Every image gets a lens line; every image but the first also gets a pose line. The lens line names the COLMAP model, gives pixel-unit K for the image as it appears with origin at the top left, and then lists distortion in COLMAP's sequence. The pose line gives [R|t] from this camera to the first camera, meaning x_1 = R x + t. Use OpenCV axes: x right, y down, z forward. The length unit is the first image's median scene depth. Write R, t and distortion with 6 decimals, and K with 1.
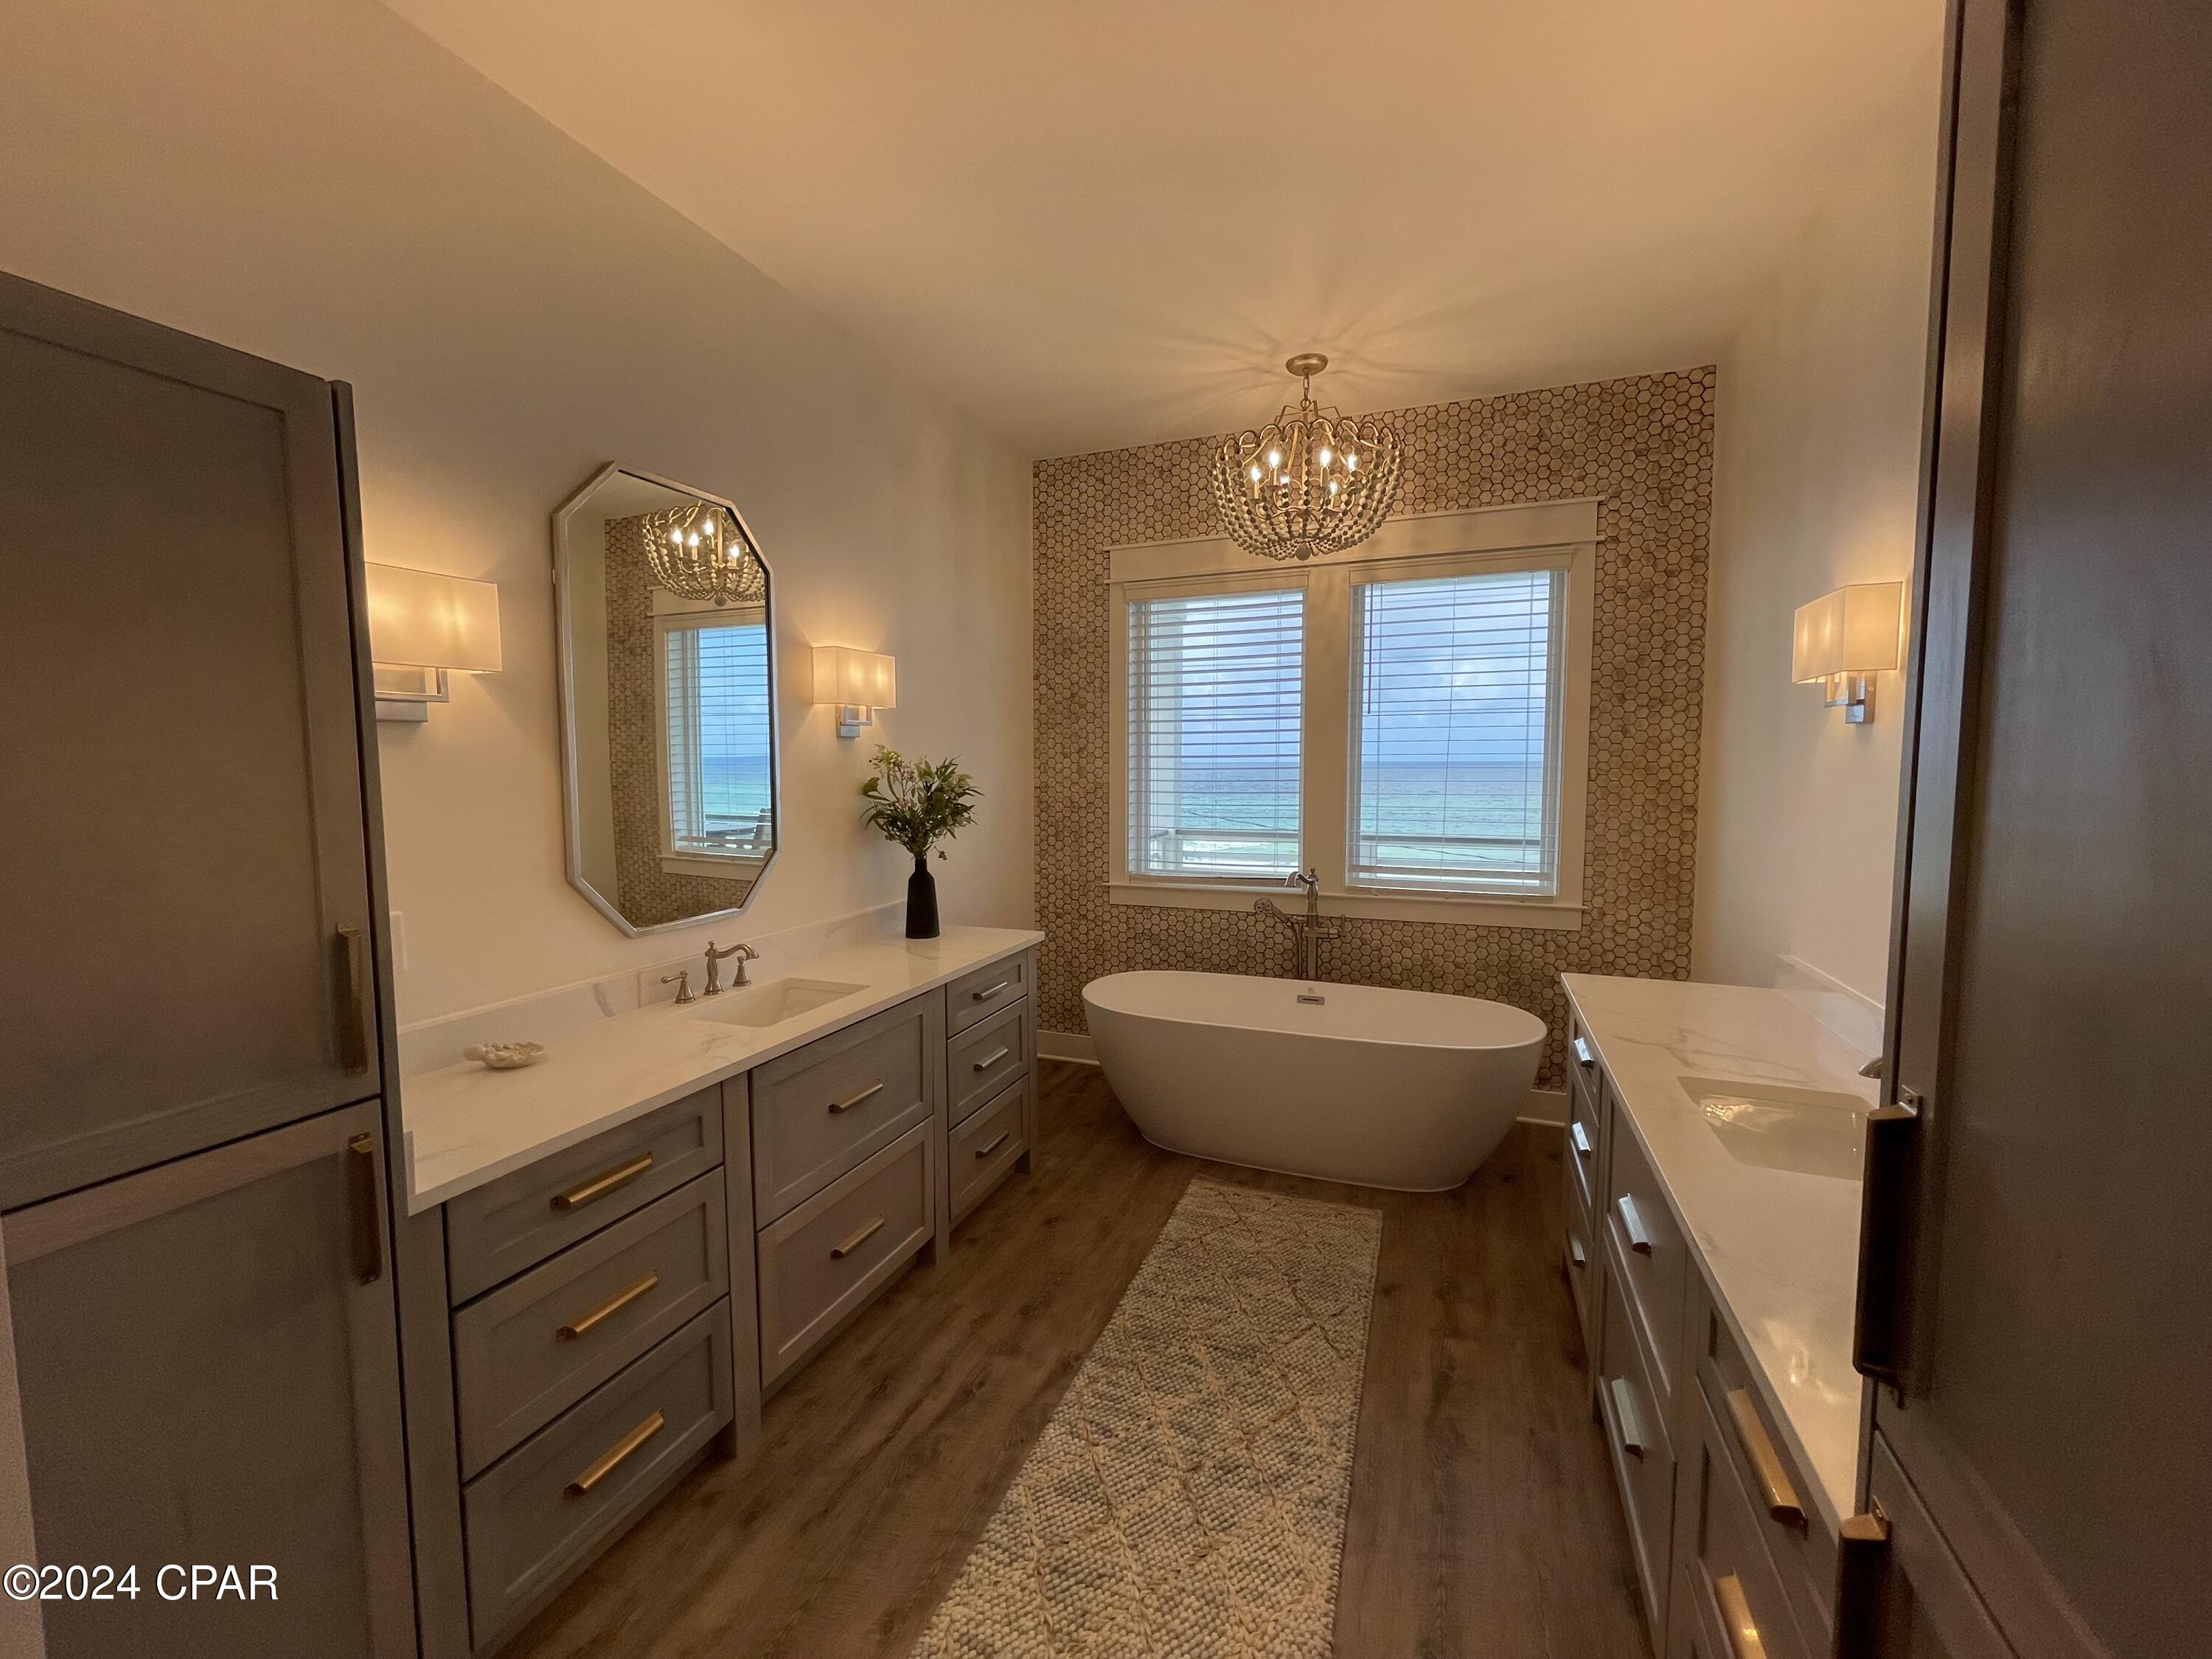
lens RADIAL K [[897.0, 0, 1112.2], [0, 897.0, 827.8], [0, 0, 1]] dist [-0.000089, 0.000936]
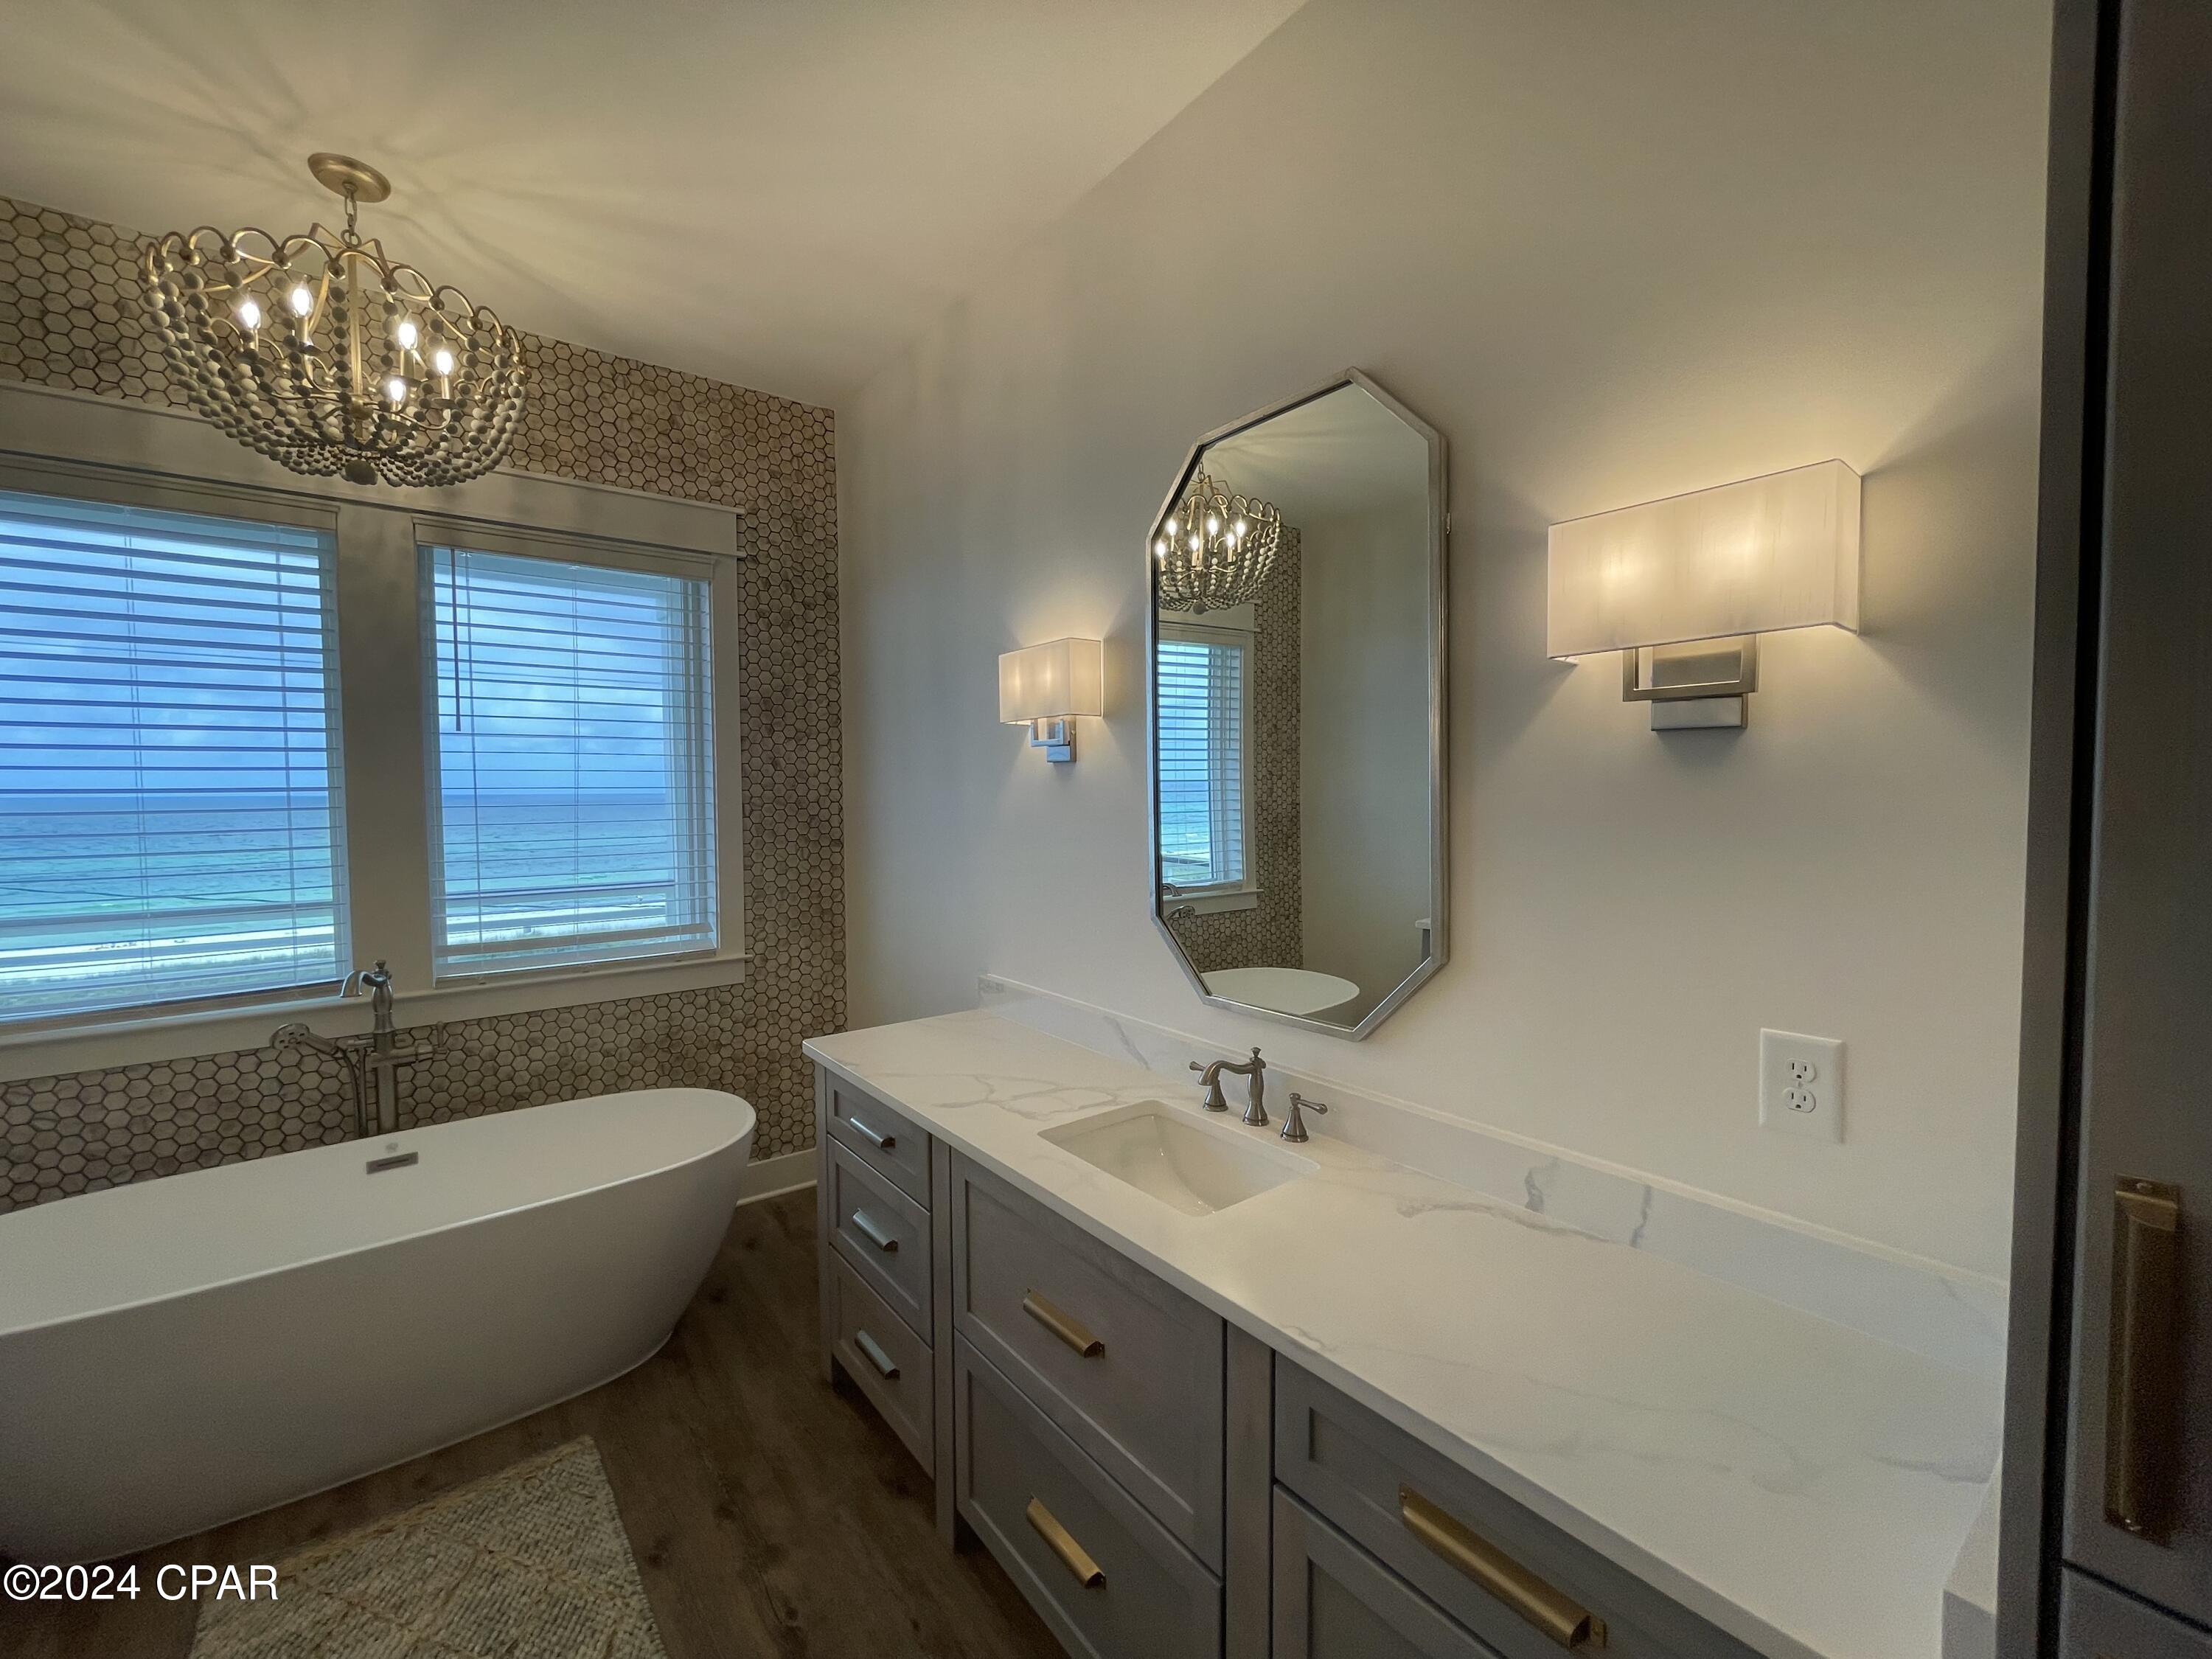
lens RADIAL K [[897.0, 0, 1096.3], [0, 897.0, 828.6], [0, 0, 1]] dist [-0.000089, 0.000936]
pose [[0.523713, -0.037344, 0.851076, -0.060360], [0.067743, 0.997701, 0.002092, -0.018684], [-0.849197, 0.056559, 0.525039, 0.219853]]
